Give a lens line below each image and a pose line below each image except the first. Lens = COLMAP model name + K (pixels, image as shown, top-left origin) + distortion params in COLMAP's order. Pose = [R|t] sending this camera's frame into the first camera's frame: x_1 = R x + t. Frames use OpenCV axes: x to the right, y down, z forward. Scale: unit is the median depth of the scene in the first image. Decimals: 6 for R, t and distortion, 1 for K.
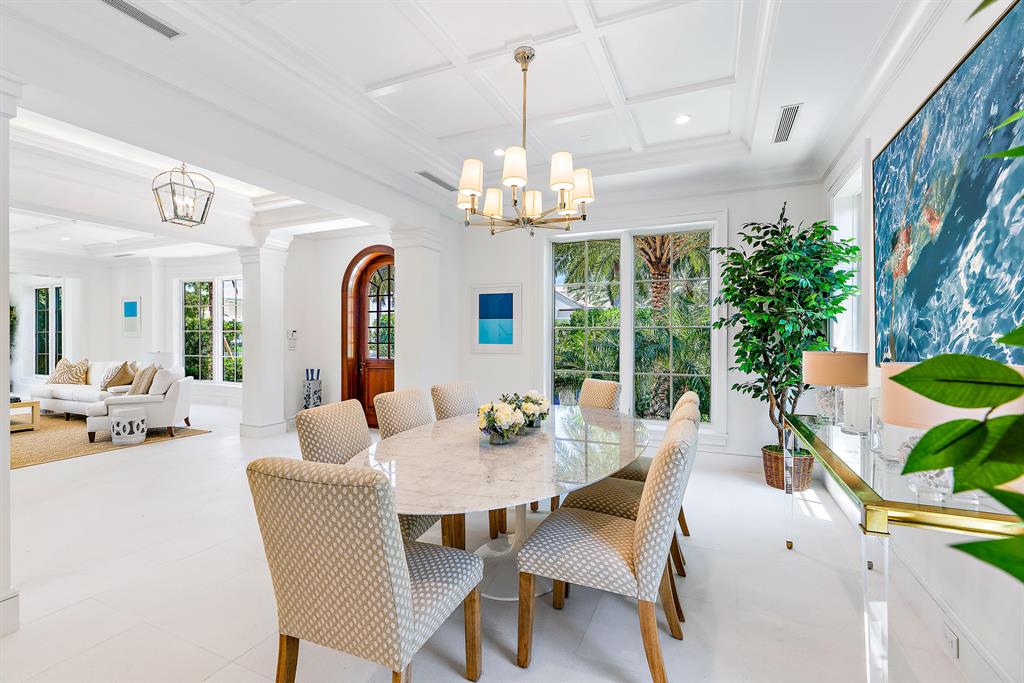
lens RADIAL K [[467.3, 0, 515.5], [0, 467.3, 341.6], [0, 0, 1]] dist [-0.008177, 0.003483]
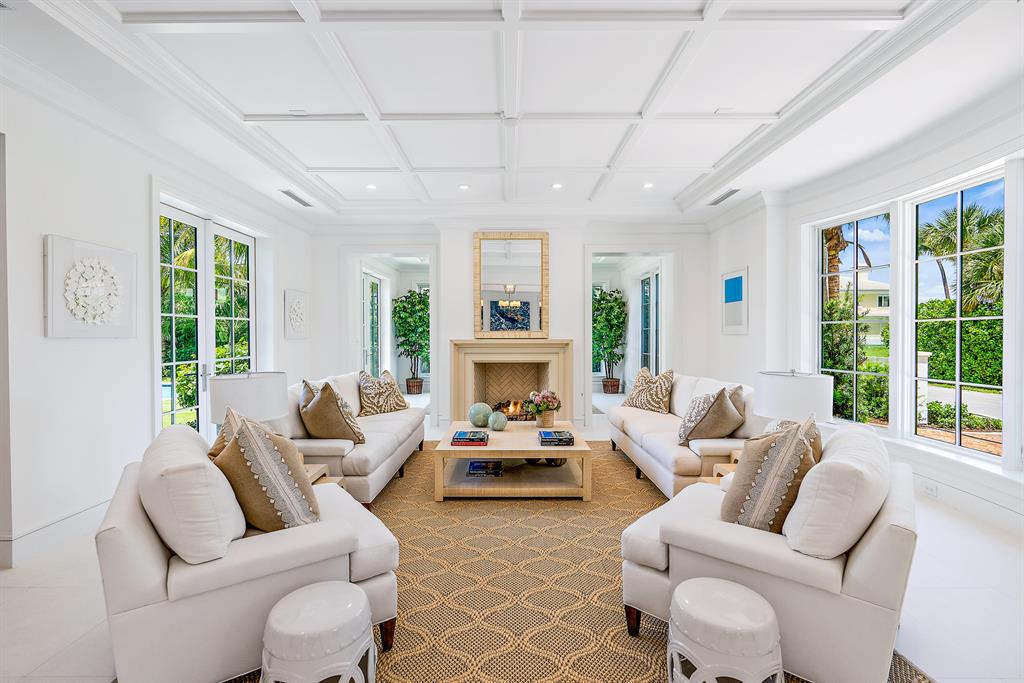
lens RADIAL K [[467.3, 0, 507.8], [0, 467.3, 340.2], [0, 0, 1]] dist [-0.008177, 0.003483]
pose [[0.415191, 0.008054, -0.909699, -0.384358], [-0.004304, 0.999967, 0.006889, -0.004354], [0.909724, 0.001056, 0.415211, 0.466643]]
